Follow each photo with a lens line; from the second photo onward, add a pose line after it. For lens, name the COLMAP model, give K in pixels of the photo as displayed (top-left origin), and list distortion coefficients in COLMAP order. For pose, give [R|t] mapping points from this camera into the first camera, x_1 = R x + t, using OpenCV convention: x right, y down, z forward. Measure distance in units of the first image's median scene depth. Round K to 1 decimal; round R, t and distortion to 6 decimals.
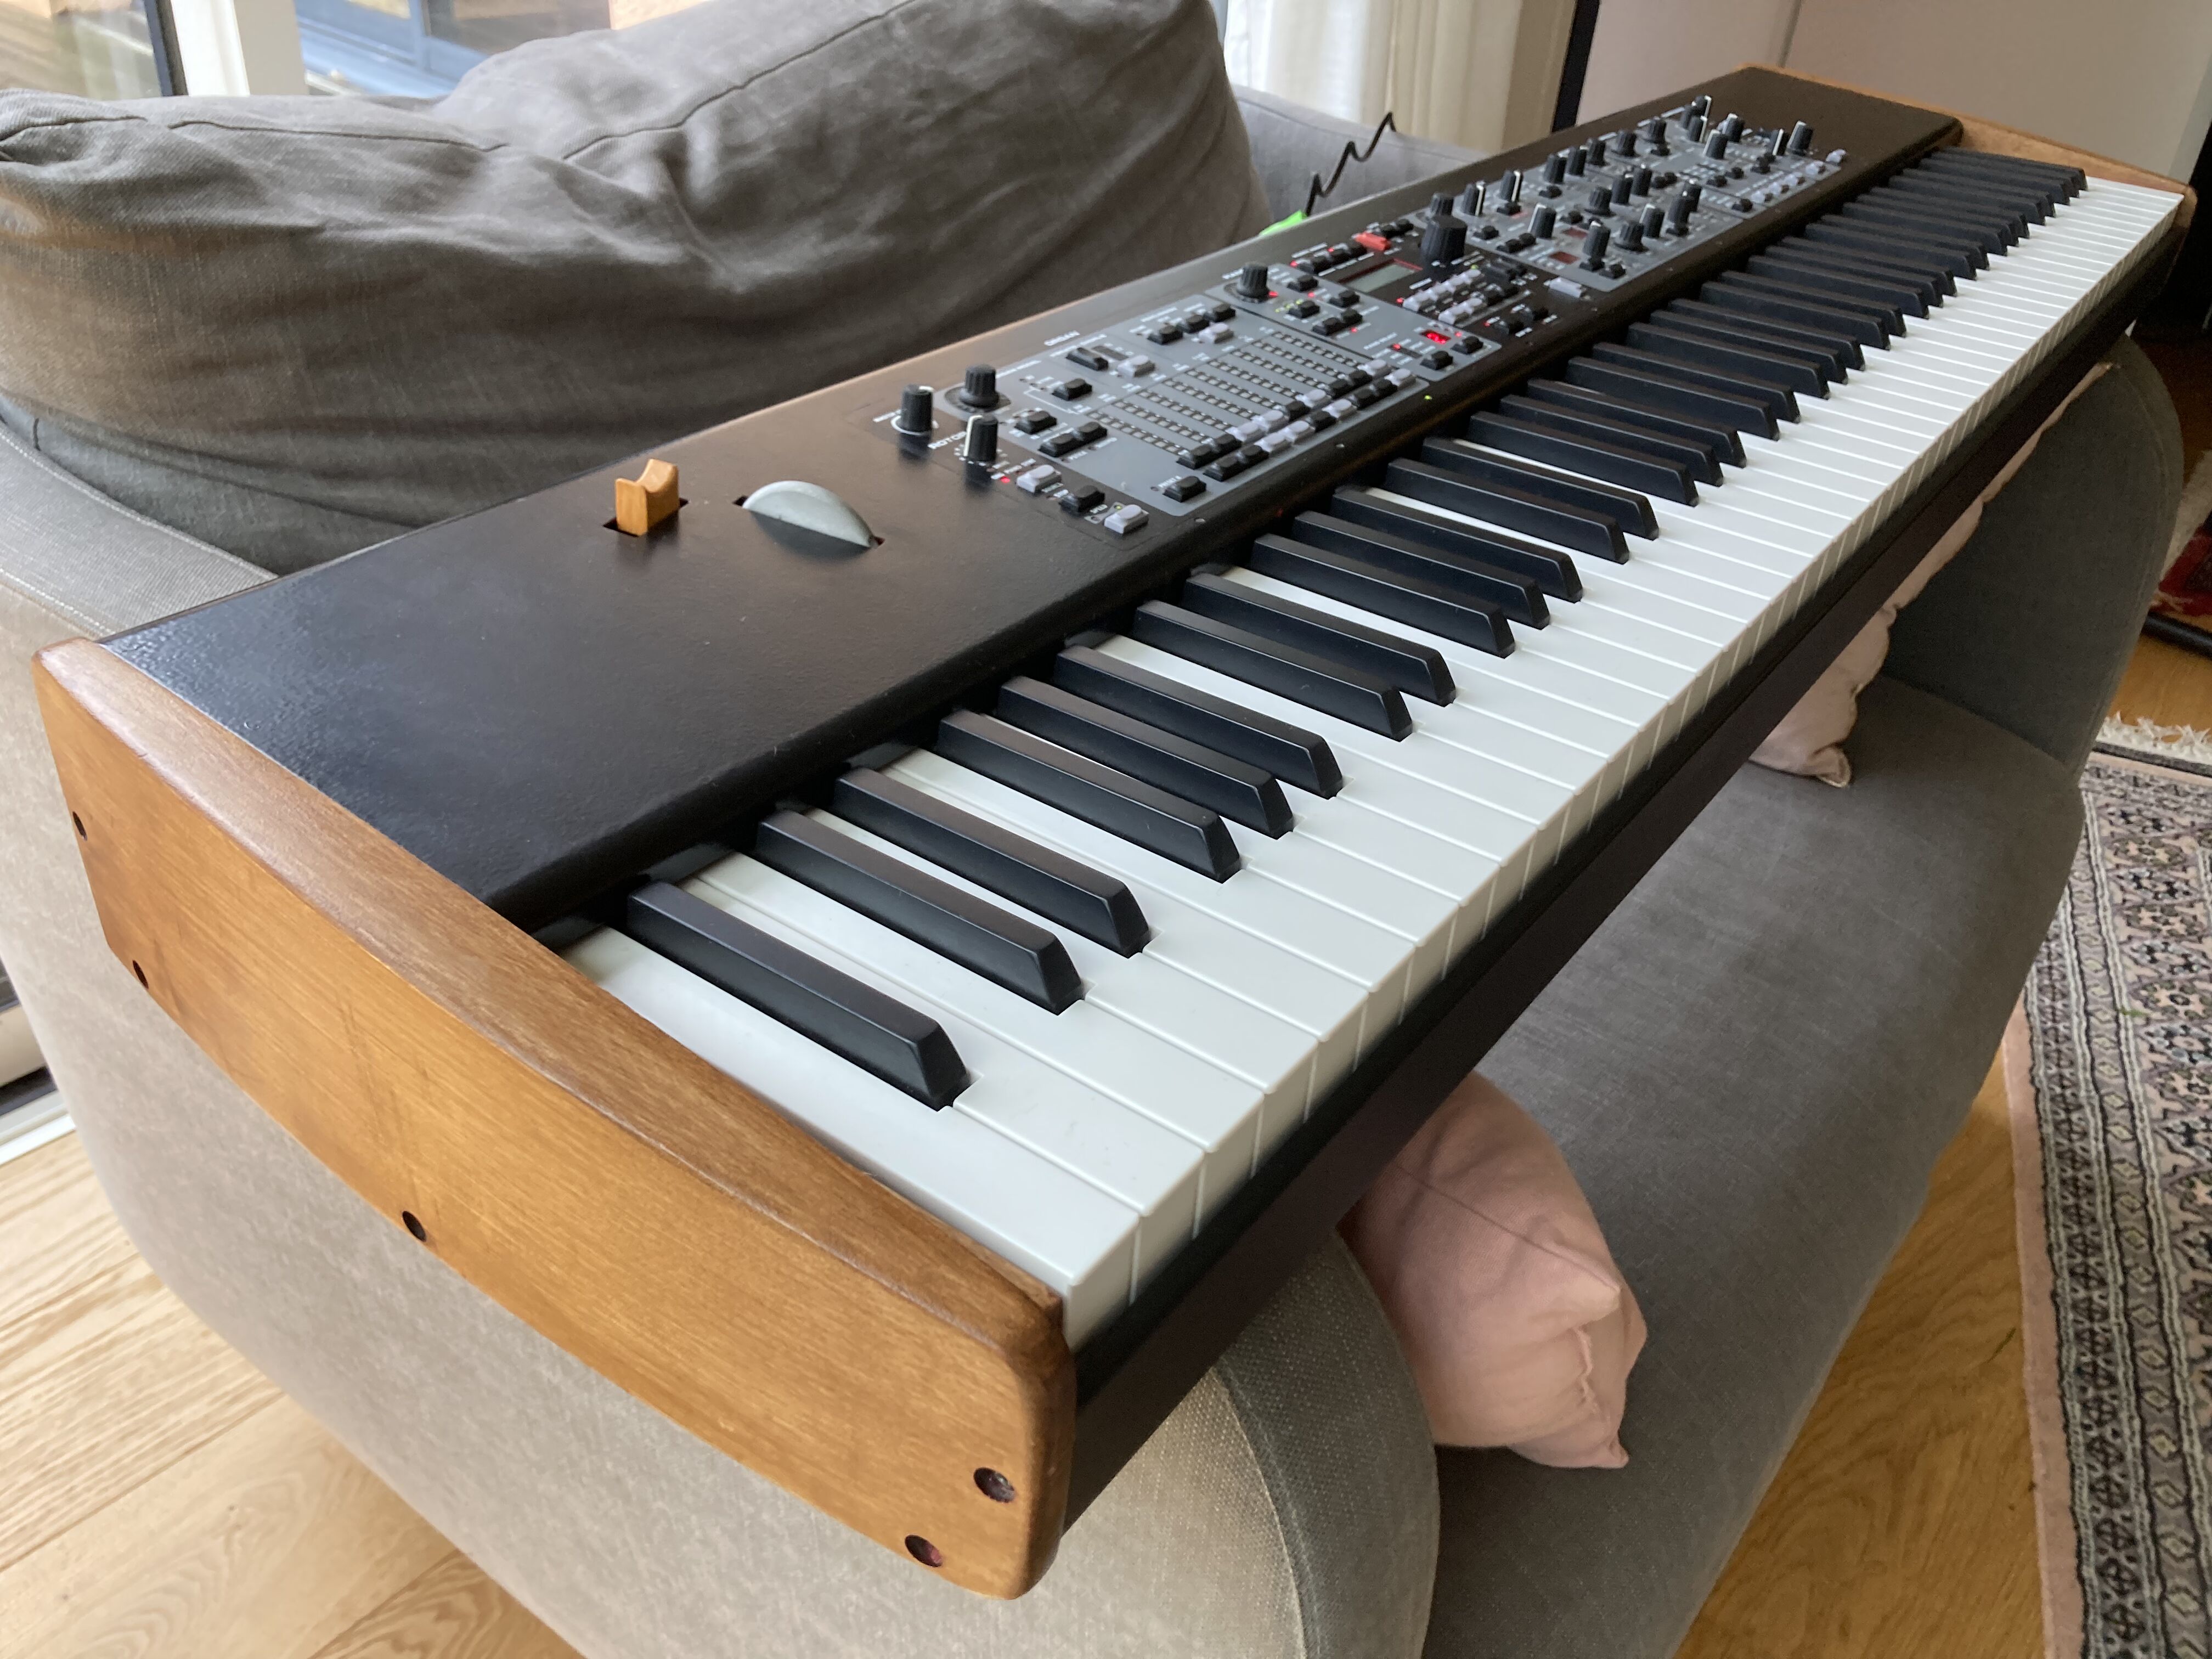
lens RADIAL K [[1803.9, 0, 1108.7], [0, 1803.9, 780.5], [0, 0, 1]] dist [0.006094, 0.007369]
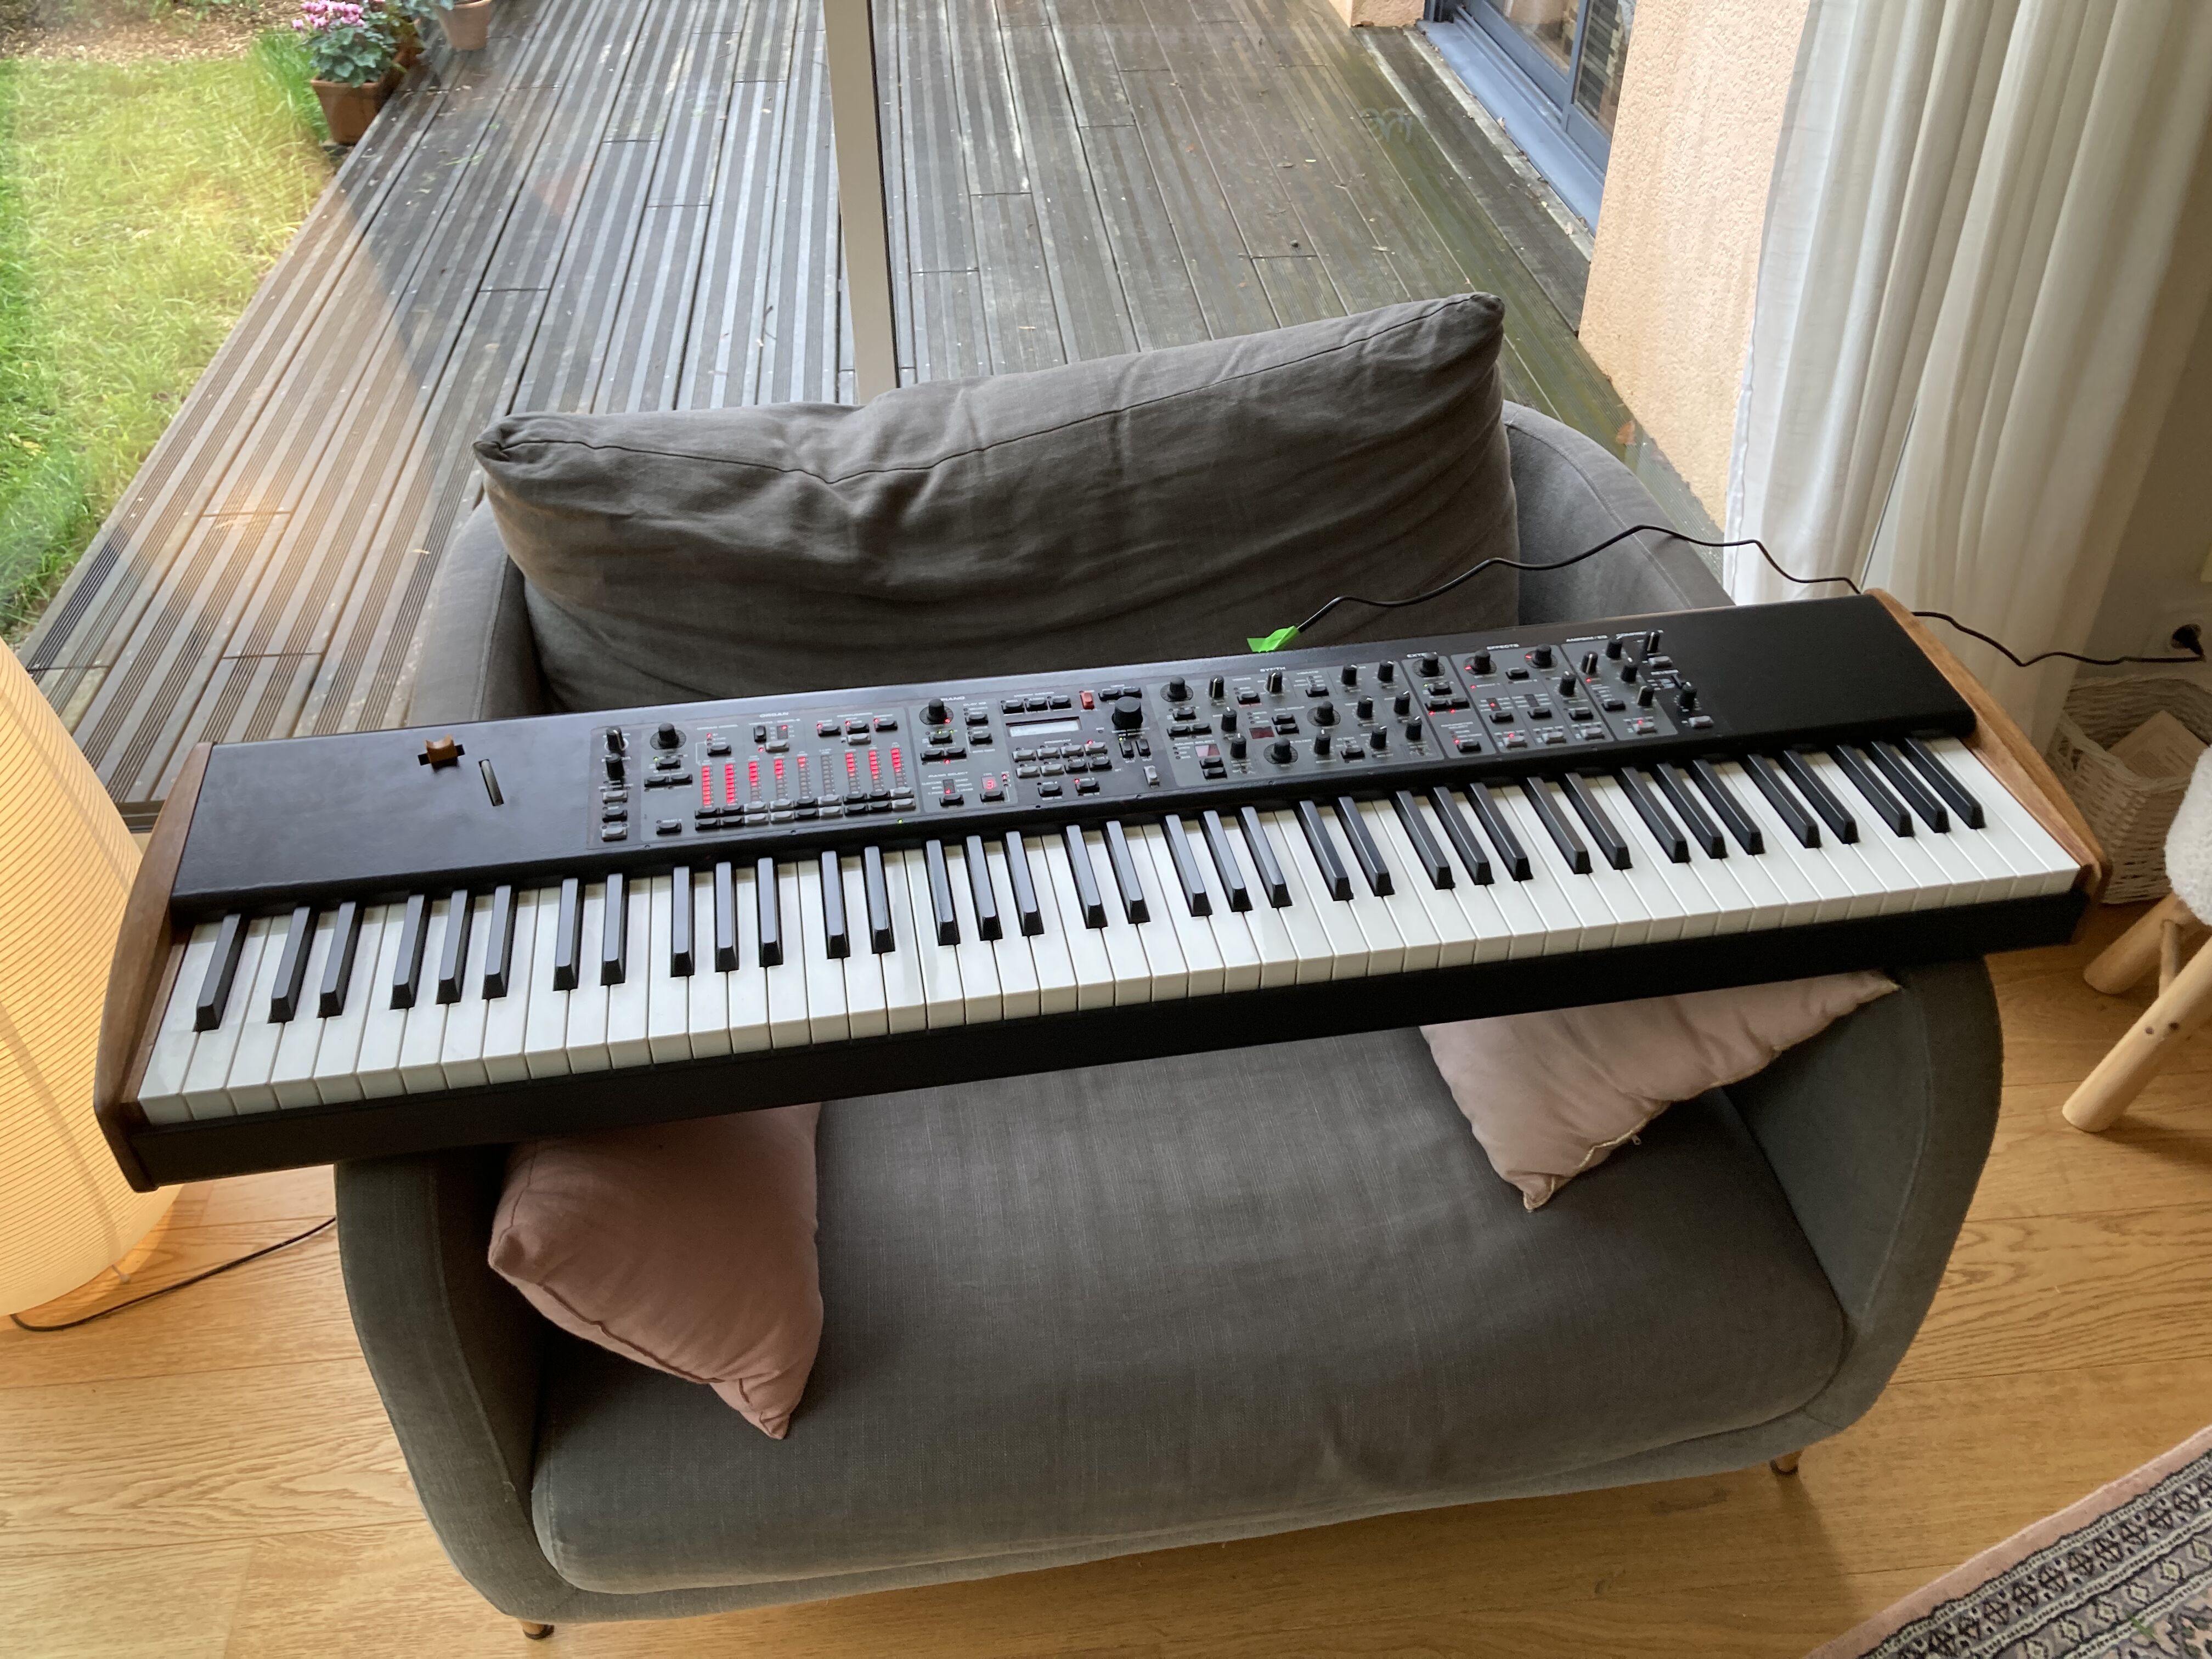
lens RADIAL K [[1760.8, 0, 1106.0], [0, 1760.8, 829.5], [0, 0, 1]] dist [0.093372, -0.122692]
pose [[0.727675, 0.385534, -0.567320, 1.105397], [-0.339923, 0.921075, 0.189931, -0.512651], [0.595769, 0.054637, 0.801295, -0.197405]]
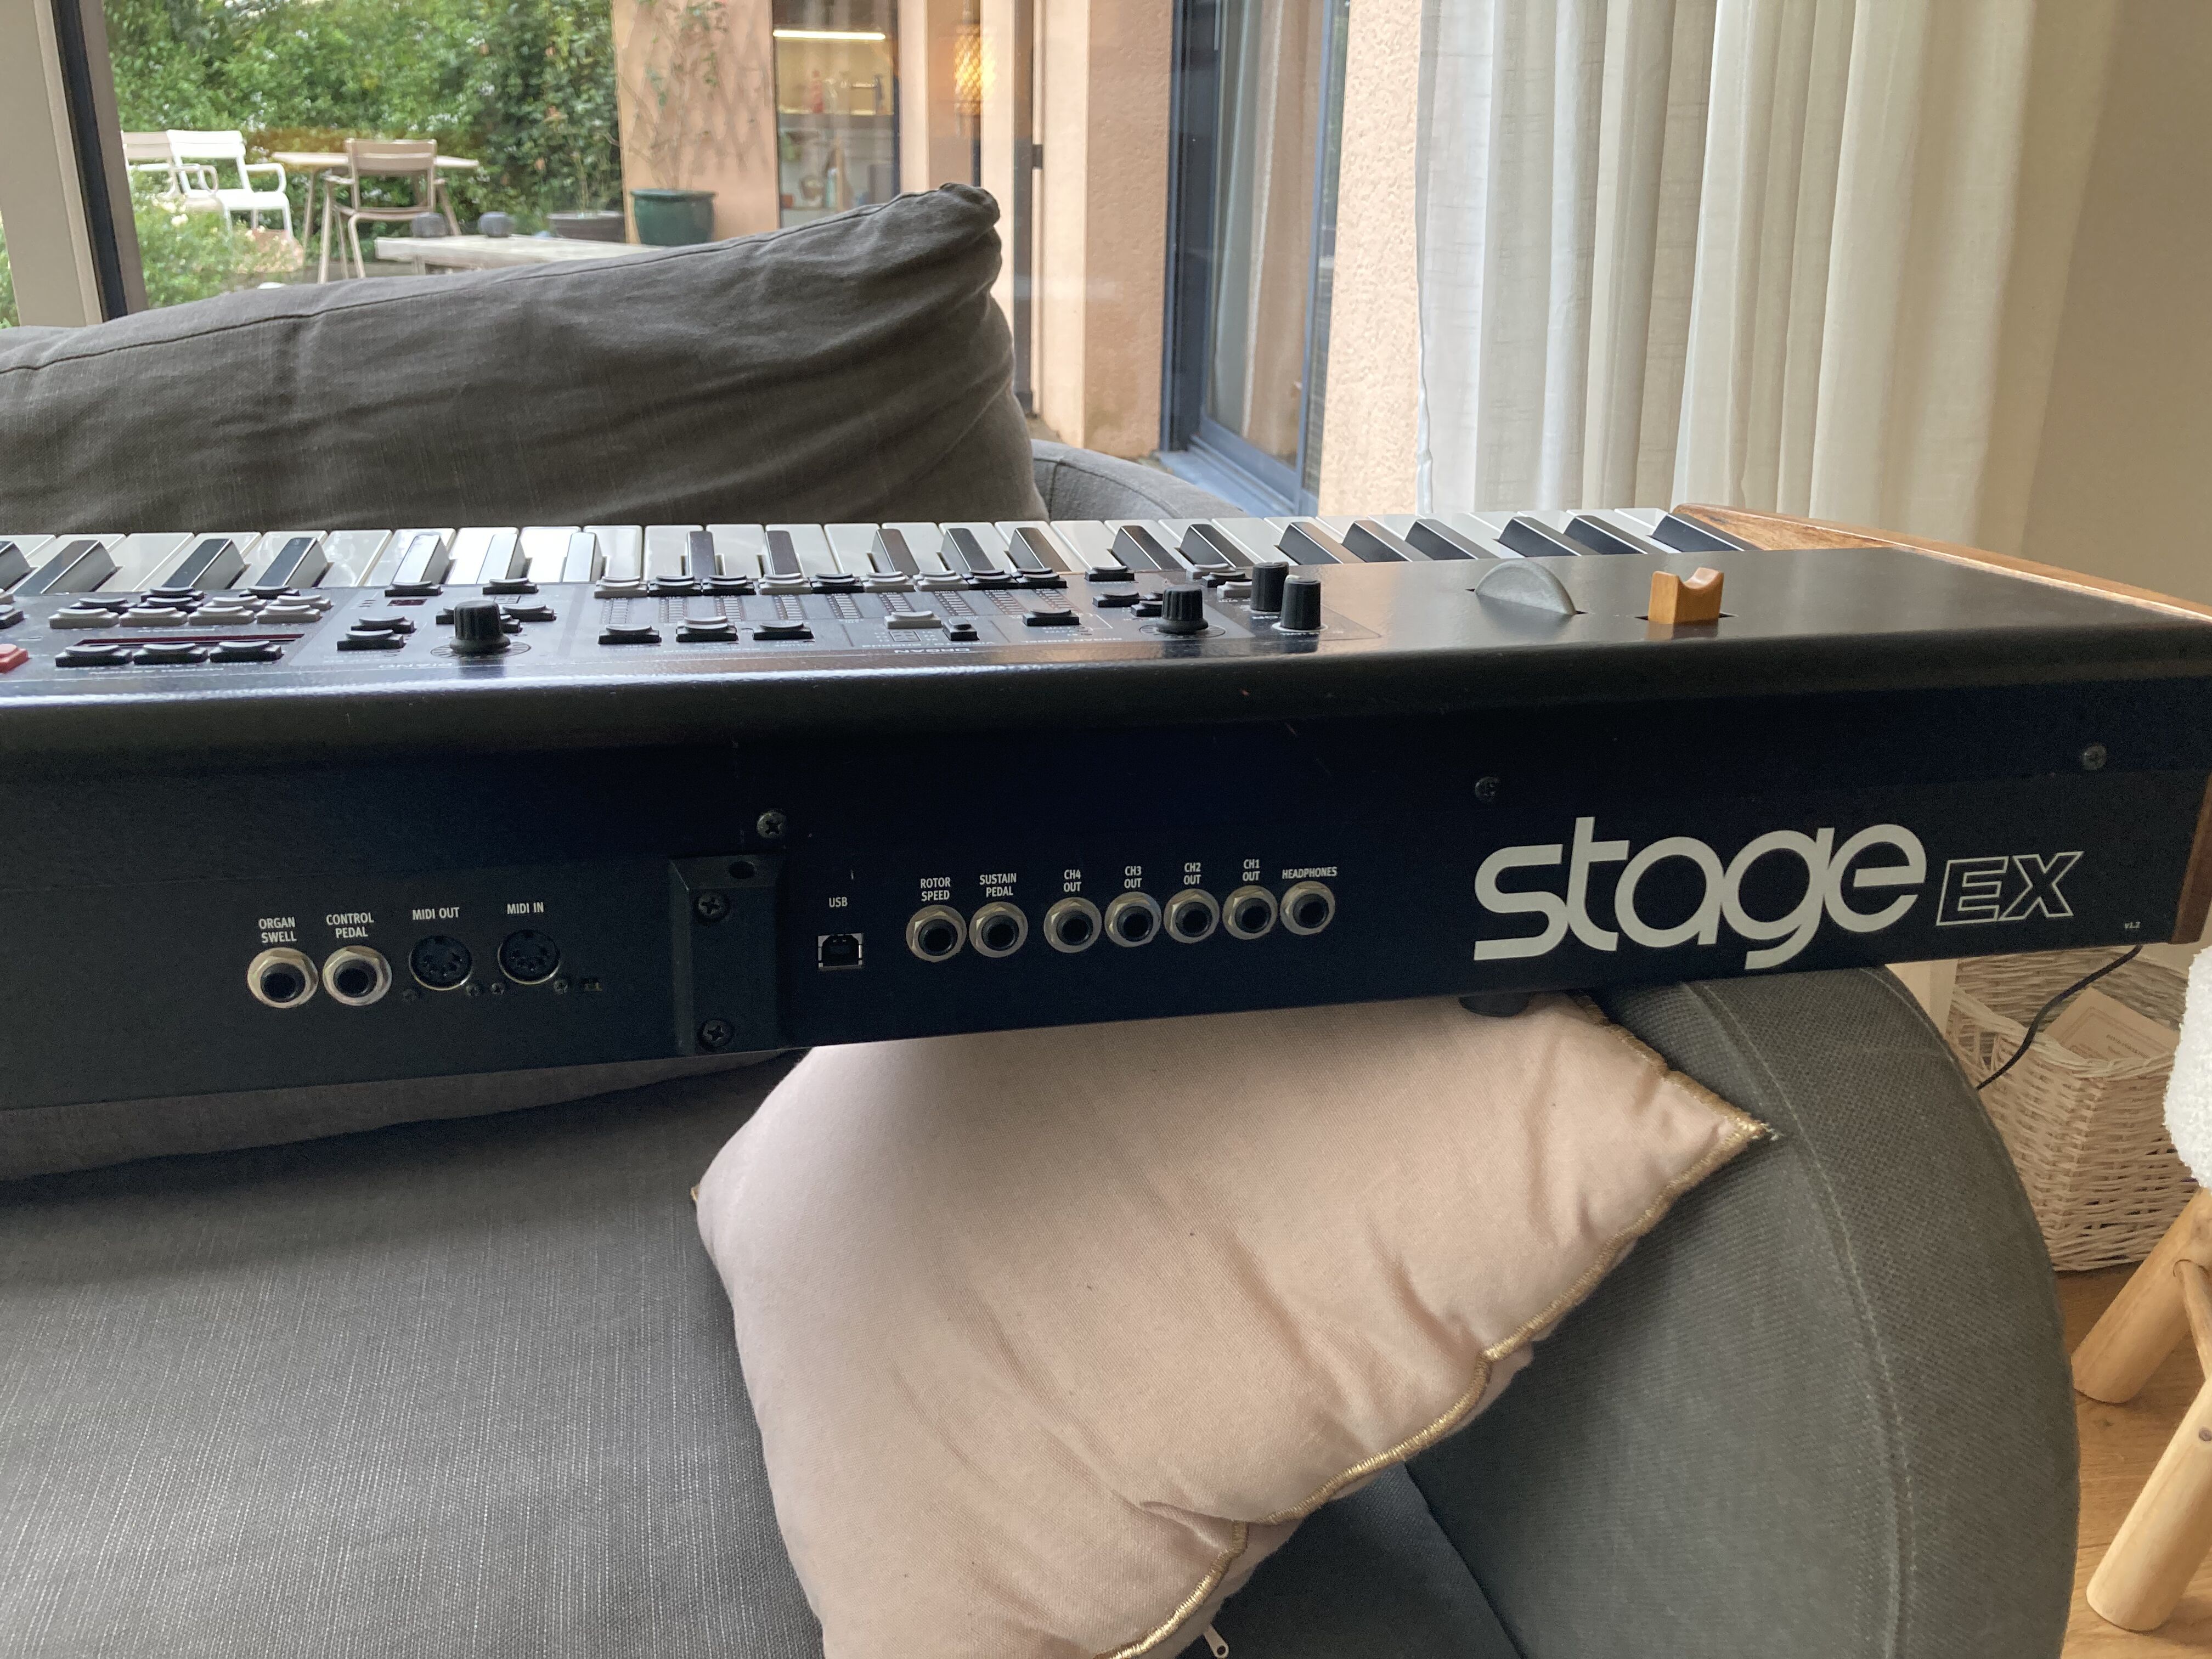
lens RADIAL K [[1760.8, 0, 1106.0], [0, 1760.8, 829.5], [0, 0, 1]] dist [0.093372, -0.122692]
pose [[0.781525, 0.179129, -0.597605, 0.948028], [-0.313913, 0.940709, -0.128551, -0.283436], [0.539145, 0.288062, 0.791419, 0.823845]]
